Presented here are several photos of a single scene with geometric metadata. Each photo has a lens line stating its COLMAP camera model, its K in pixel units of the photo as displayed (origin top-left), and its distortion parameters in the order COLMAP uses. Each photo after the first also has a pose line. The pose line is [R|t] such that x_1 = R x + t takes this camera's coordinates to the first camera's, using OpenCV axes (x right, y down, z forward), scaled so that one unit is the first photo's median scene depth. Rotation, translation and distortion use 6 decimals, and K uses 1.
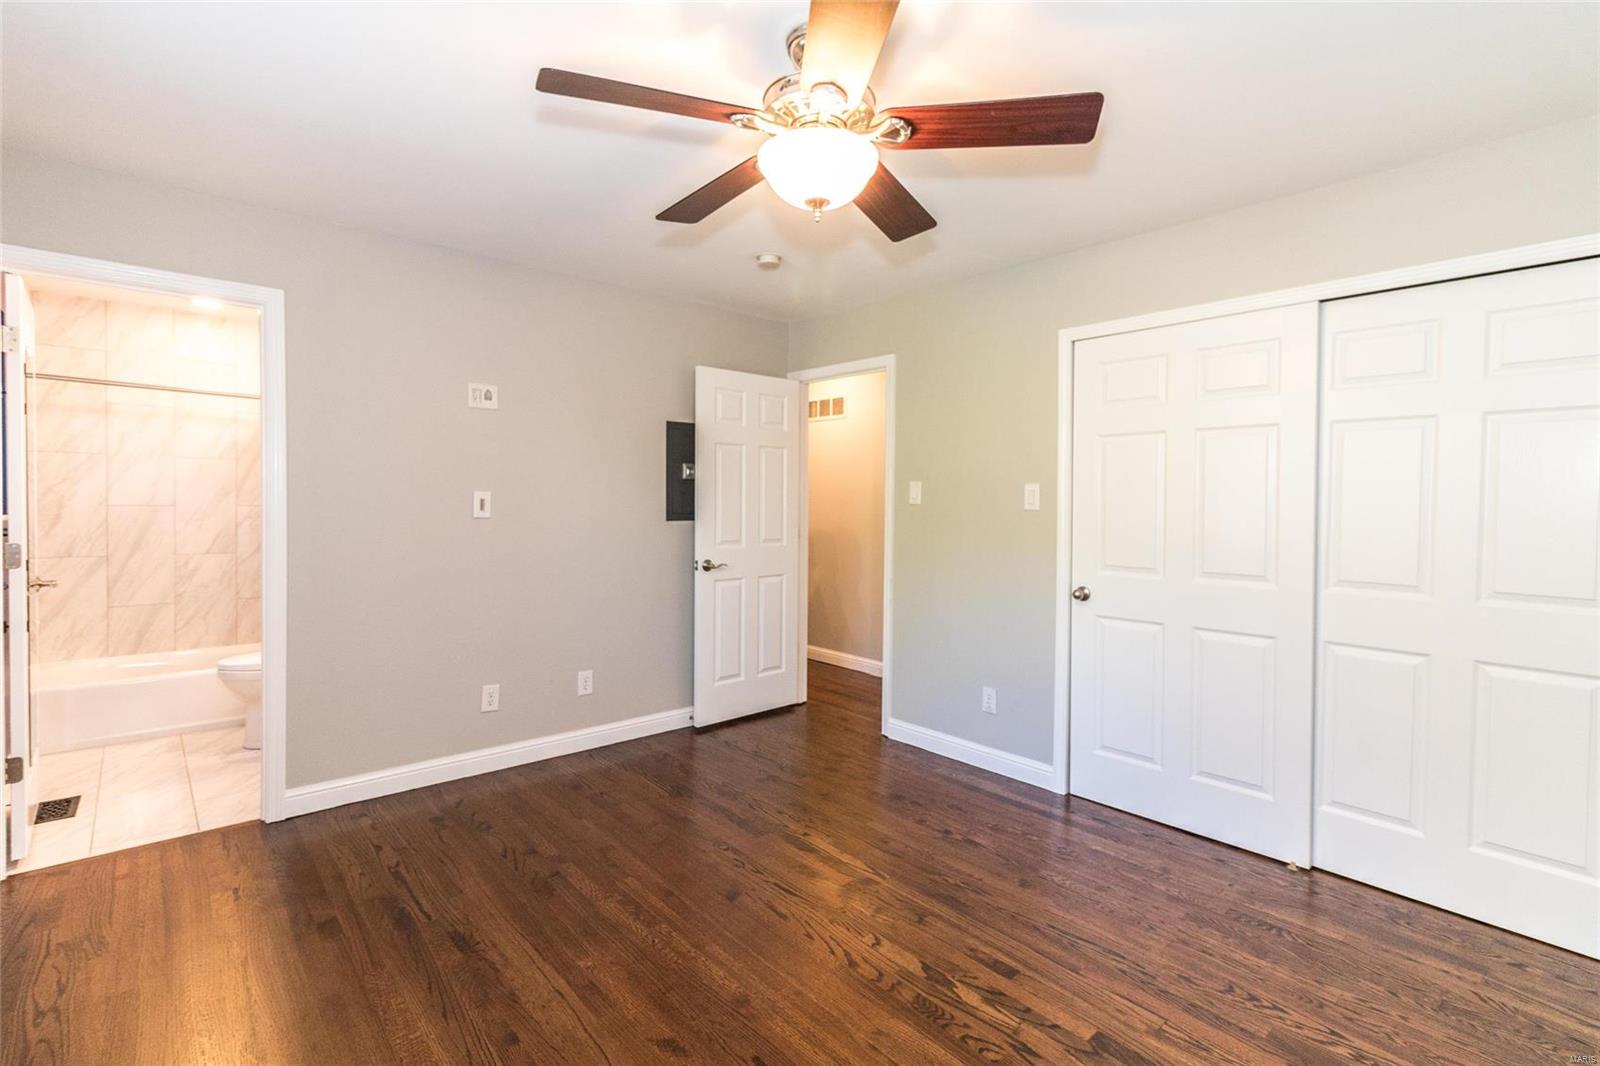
lens RADIAL K [[751.3, 0, 800.0], [0, 751.3, 517.4], [0, 0, 1]] dist [-0.003027, -0.001206]
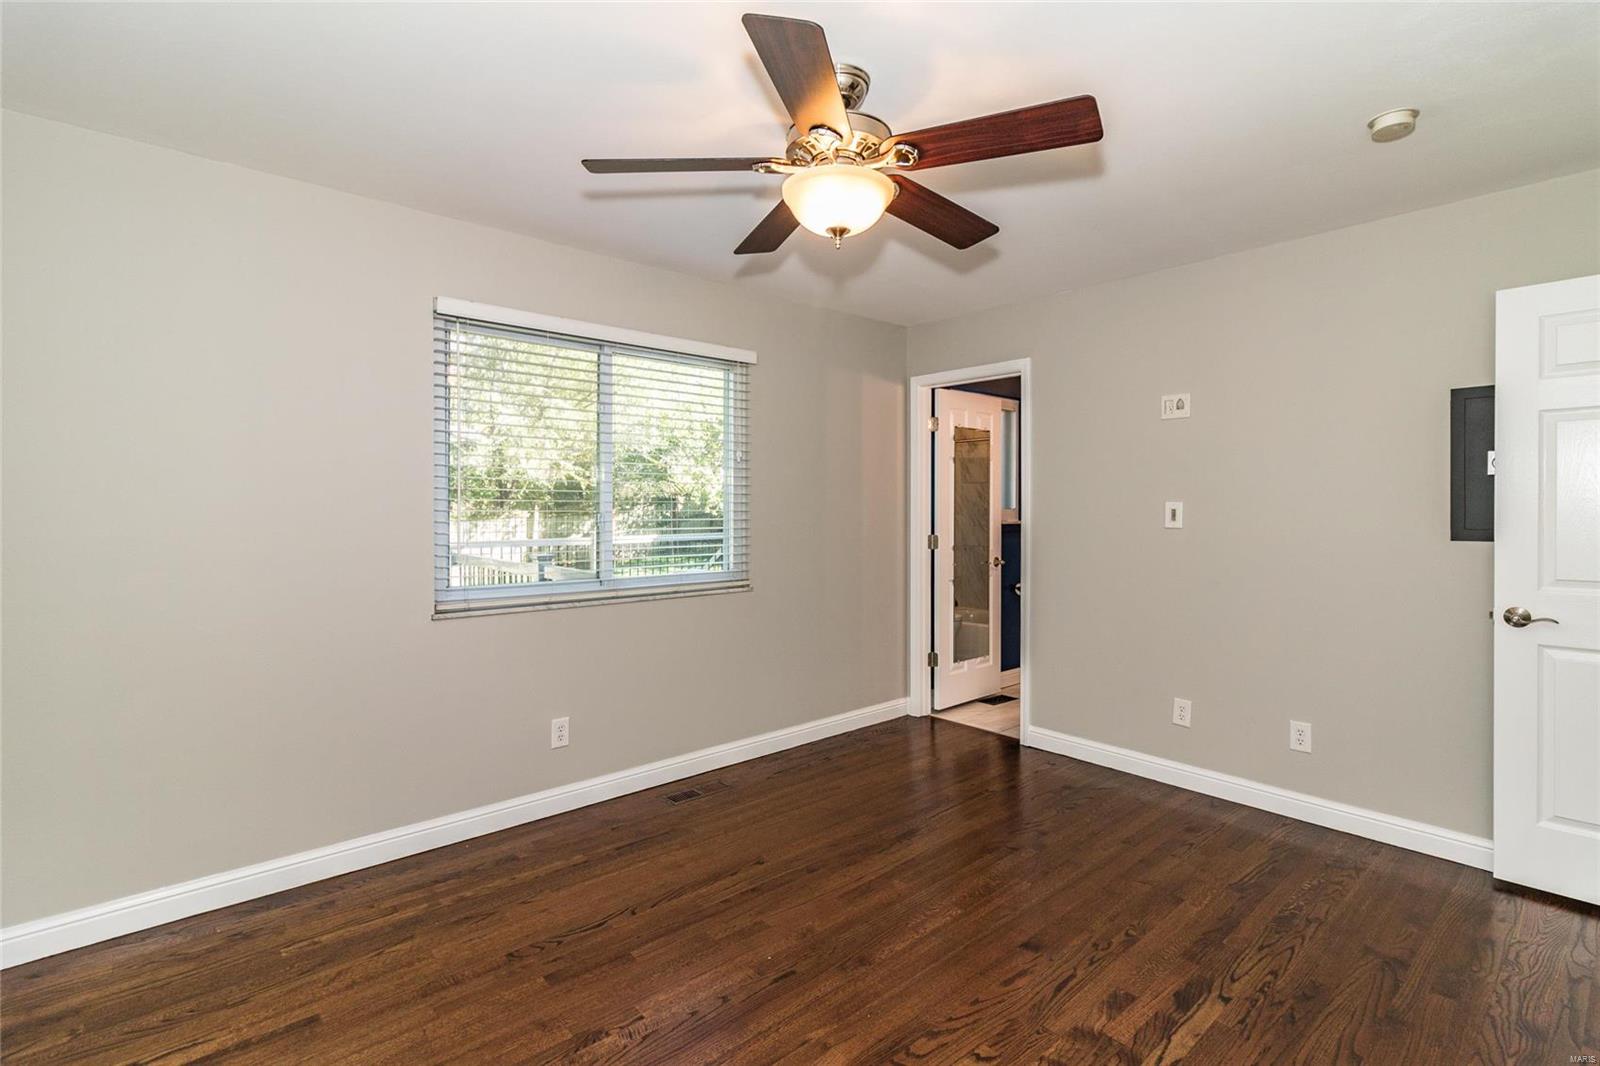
lens RADIAL K [[751.3, 0, 795.1], [0, 751.3, 515.1], [0, 0, 1]] dist [-0.003027, -0.001206]
pose [[-0.027662, 0.000191, -0.999617, 0.597211], [-0.021144, 0.999776, 0.000777, -0.007109], [0.999394, 0.021158, -0.027652, 0.531784]]
